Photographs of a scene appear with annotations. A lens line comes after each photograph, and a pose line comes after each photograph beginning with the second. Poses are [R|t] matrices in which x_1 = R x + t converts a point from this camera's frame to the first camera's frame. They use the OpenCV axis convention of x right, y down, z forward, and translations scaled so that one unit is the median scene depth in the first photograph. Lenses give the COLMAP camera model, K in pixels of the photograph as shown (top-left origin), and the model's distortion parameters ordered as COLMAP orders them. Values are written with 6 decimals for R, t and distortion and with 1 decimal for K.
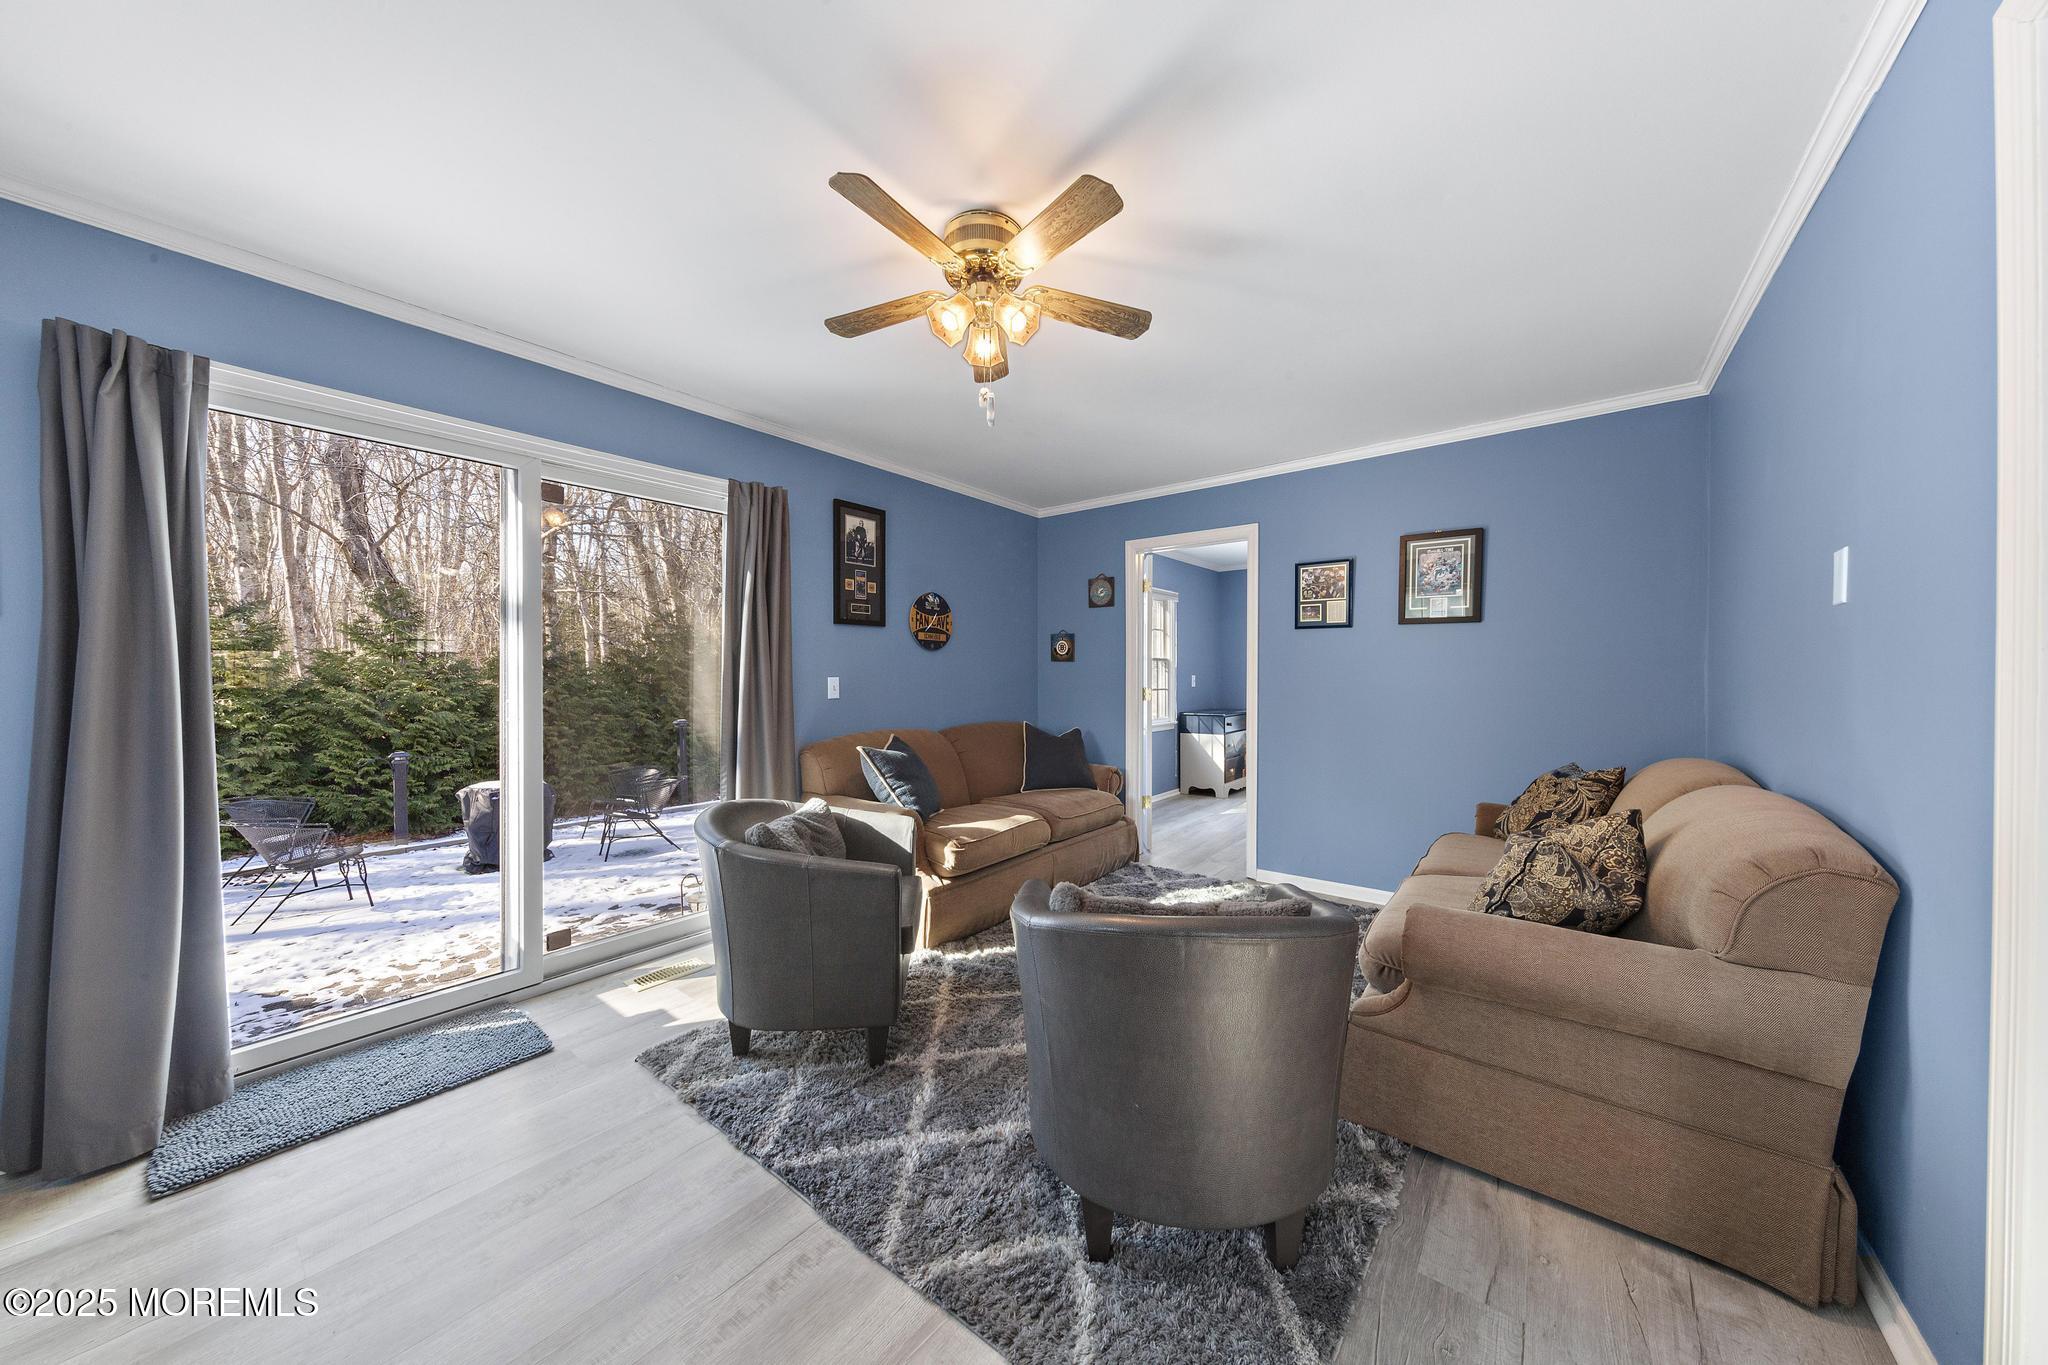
lens RADIAL K [[667.1, 0, 1029.3], [0, 667.1, 682.5], [0, 0, 1]] dist [0.000656, 0.000040]
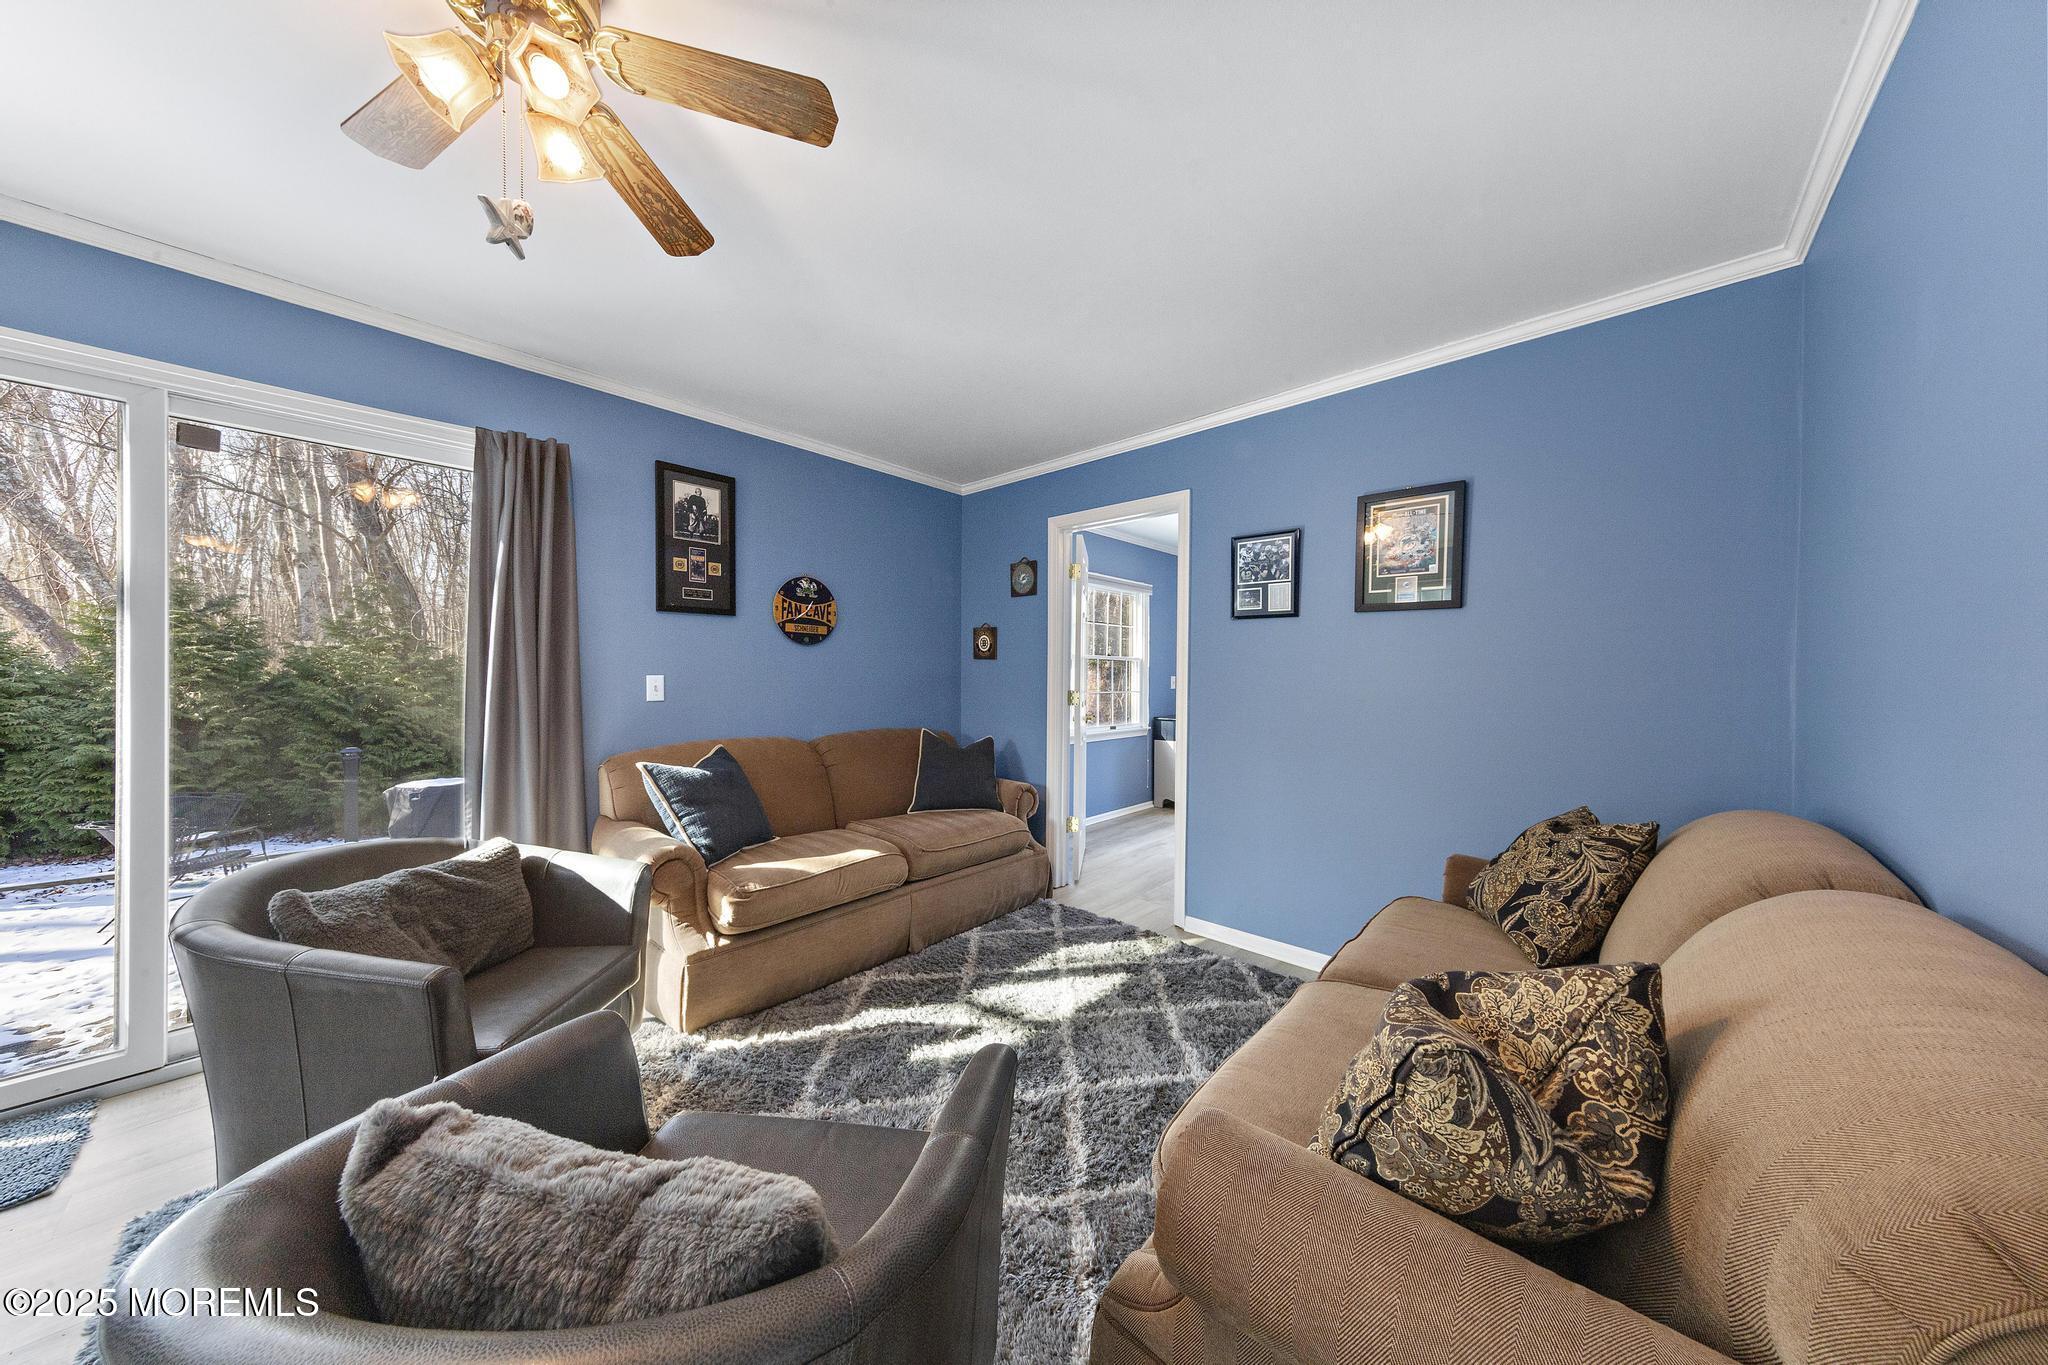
lens RADIAL K [[639.9, 0, 1030.9], [0, 639.9, 682.3], [0, 0, 1]] dist [0.002794, -0.000045]
pose [[0.997472, 0.008771, -0.070514, 0.229730], [-0.008643, 0.999960, 0.002121, -0.005120], [0.070530, -0.001506, 0.997509, 0.235072]]
